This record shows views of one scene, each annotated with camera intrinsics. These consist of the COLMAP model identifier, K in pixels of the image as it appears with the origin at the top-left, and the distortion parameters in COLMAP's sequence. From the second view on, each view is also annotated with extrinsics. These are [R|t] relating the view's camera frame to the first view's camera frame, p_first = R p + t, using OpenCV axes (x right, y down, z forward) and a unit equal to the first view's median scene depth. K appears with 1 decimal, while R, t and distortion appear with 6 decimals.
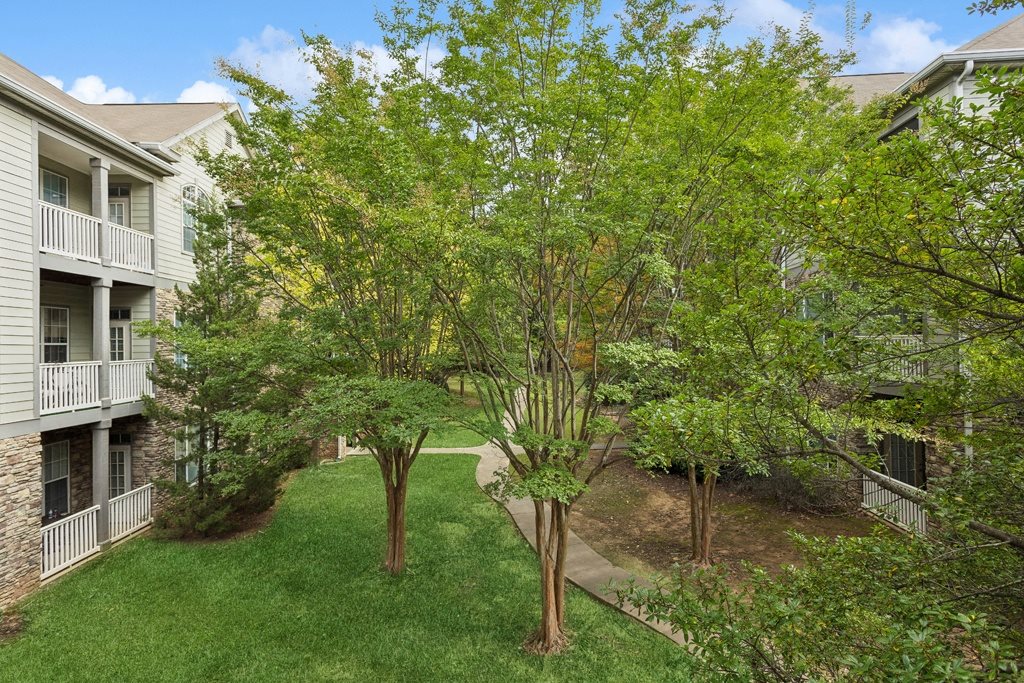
lens RADIAL K [[513.8, 0, 500.3], [0, 513.8, 338.8], [0, 0, 1]] dist [0.002083, 0.000756]
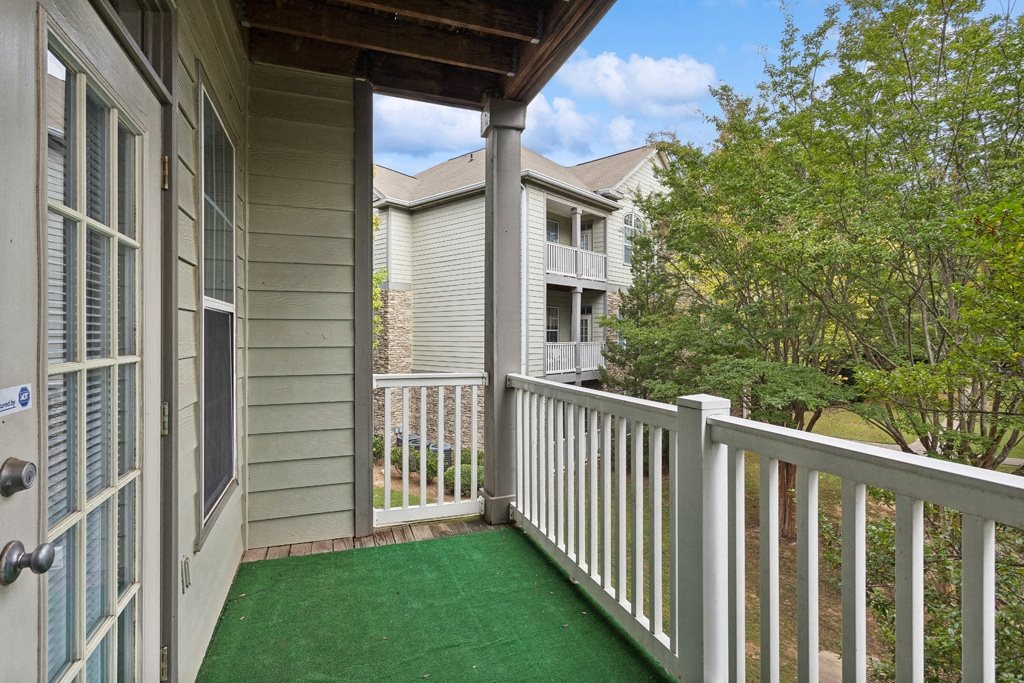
lens RADIAL K [[513.8, 0, 500.3], [0, 513.8, 338.8], [0, 0, 1]] dist [0.002083, 0.000756]
pose [[0.709722, 0.021841, -0.704144, 0.127176], [-0.003362, 0.999613, 0.027617, -0.007096], [0.704474, -0.017233, 0.709520, -0.224649]]
